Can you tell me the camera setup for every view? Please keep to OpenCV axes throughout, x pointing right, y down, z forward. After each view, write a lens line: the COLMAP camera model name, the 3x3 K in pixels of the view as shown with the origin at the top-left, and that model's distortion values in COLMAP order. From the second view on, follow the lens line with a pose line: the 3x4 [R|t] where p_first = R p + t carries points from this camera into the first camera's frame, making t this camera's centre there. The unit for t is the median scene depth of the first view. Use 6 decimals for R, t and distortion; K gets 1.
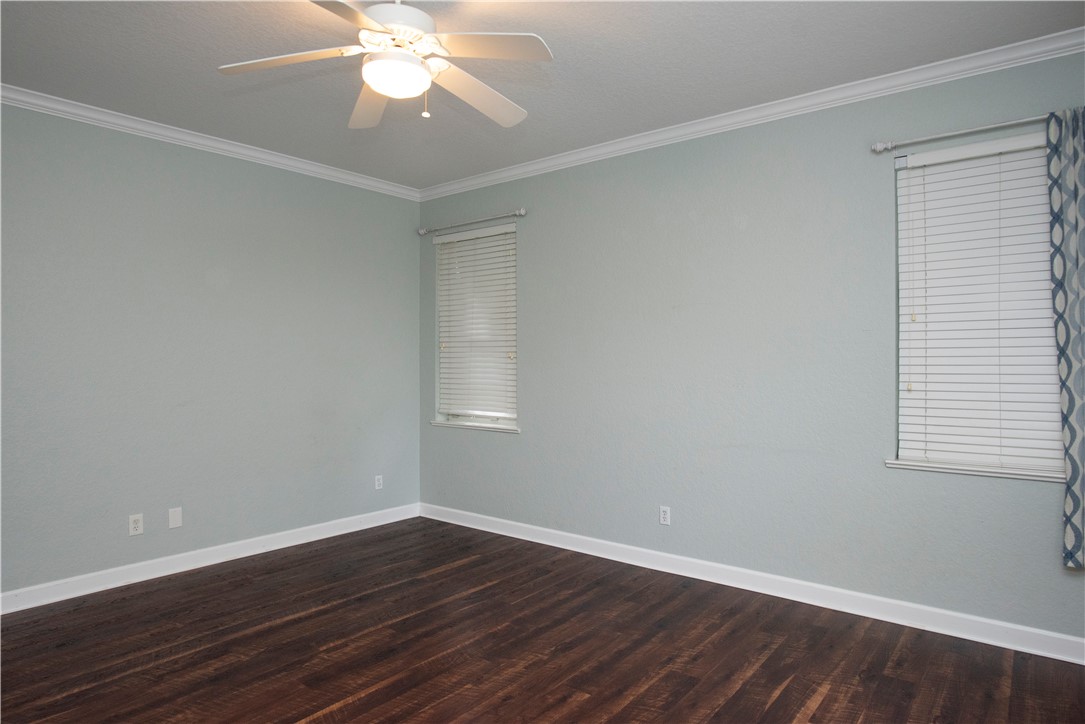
lens RADIAL K [[625.0, 0, 543.1], [0, 625.0, 357.9], [0, 0, 1]] dist [-0.043484, 0.022744]
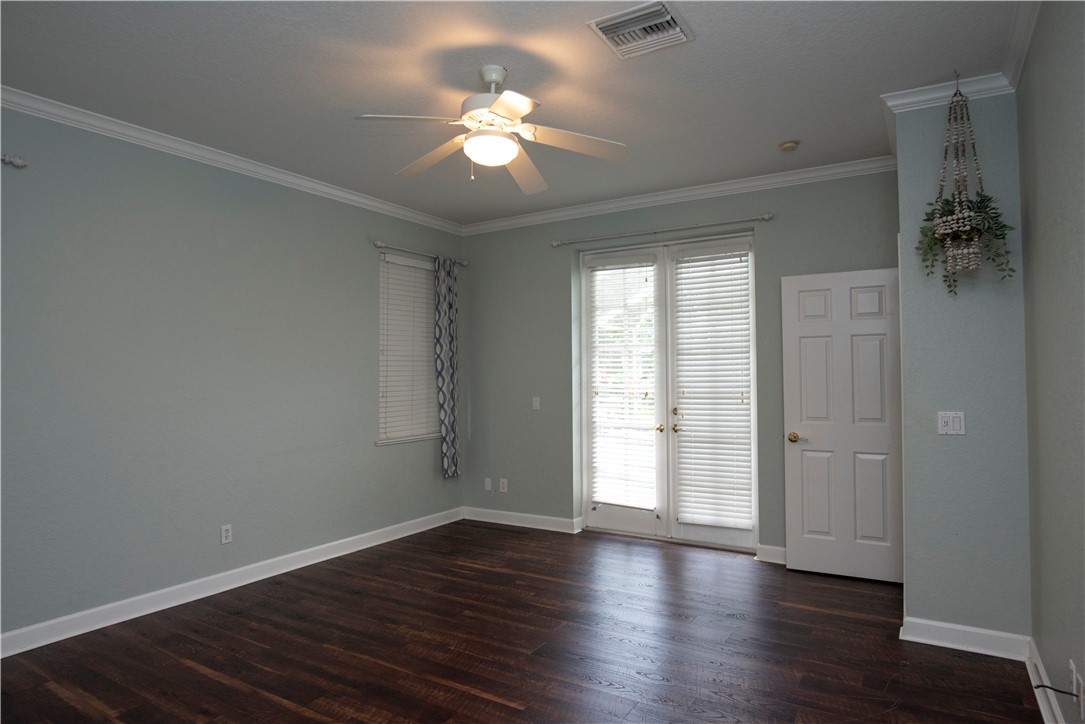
lens RADIAL K [[625.0, 0, 543.1], [0, 625.0, 357.9], [0, 0, 1]] dist [-0.043484, 0.022744]
pose [[-0.112837, 0.035236, 0.992989, -1.122490], [0.002690, 0.999378, -0.035157, 0.009326], [-0.993610, -0.001296, -0.112862, 0.794522]]
